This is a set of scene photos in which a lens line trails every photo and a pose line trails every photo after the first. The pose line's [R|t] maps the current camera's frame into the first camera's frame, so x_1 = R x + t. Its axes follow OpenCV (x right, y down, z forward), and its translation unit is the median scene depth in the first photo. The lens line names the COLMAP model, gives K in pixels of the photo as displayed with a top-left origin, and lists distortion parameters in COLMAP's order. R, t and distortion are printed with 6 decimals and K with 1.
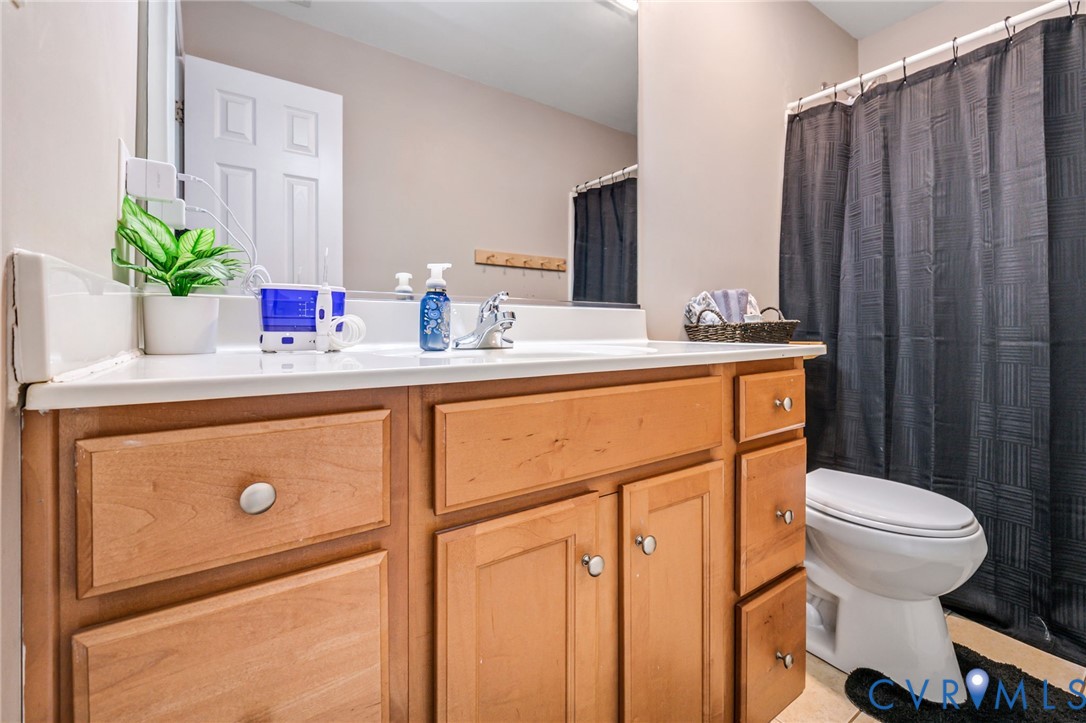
lens RADIAL K [[467.1, 0, 542.4], [0, 467.1, 326.3], [0, 0, 1]] dist [-0.001178, -0.000195]
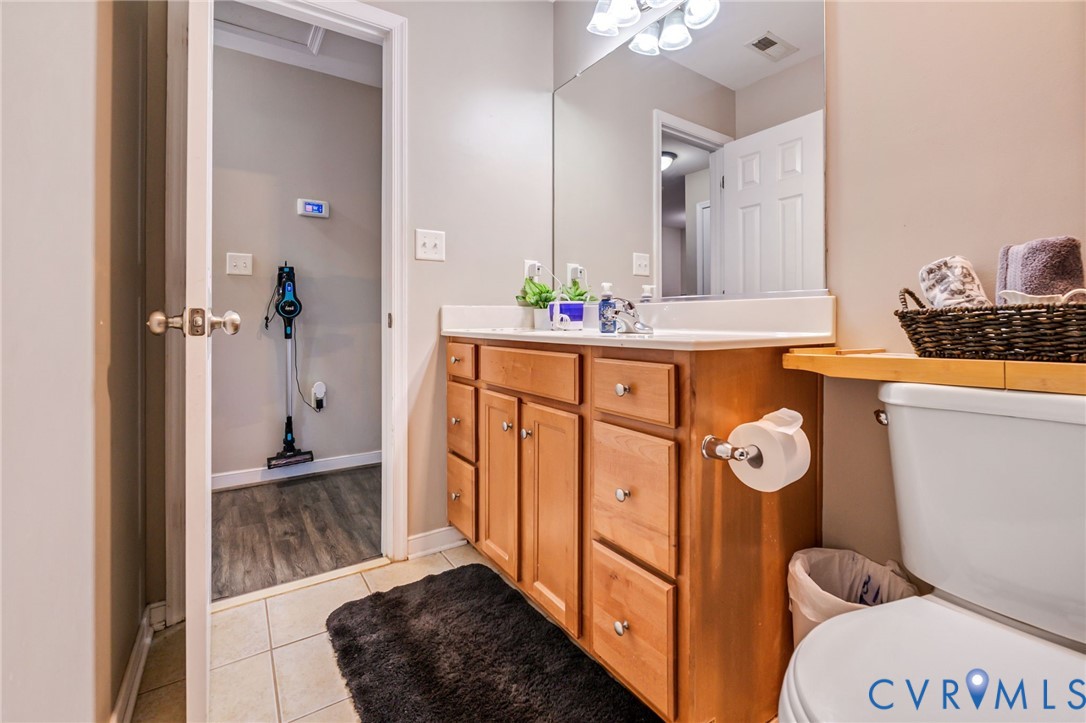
lens RADIAL K [[467.1, 0, 542.4], [0, 467.1, 326.3], [0, 0, 1]] dist [-0.001178, -0.000195]
pose [[-0.022216, 0.009421, -0.999709, 1.487019], [0.004398, 0.999947, 0.009325, 0.012340], [0.999744, -0.004189, -0.022256, 0.771713]]
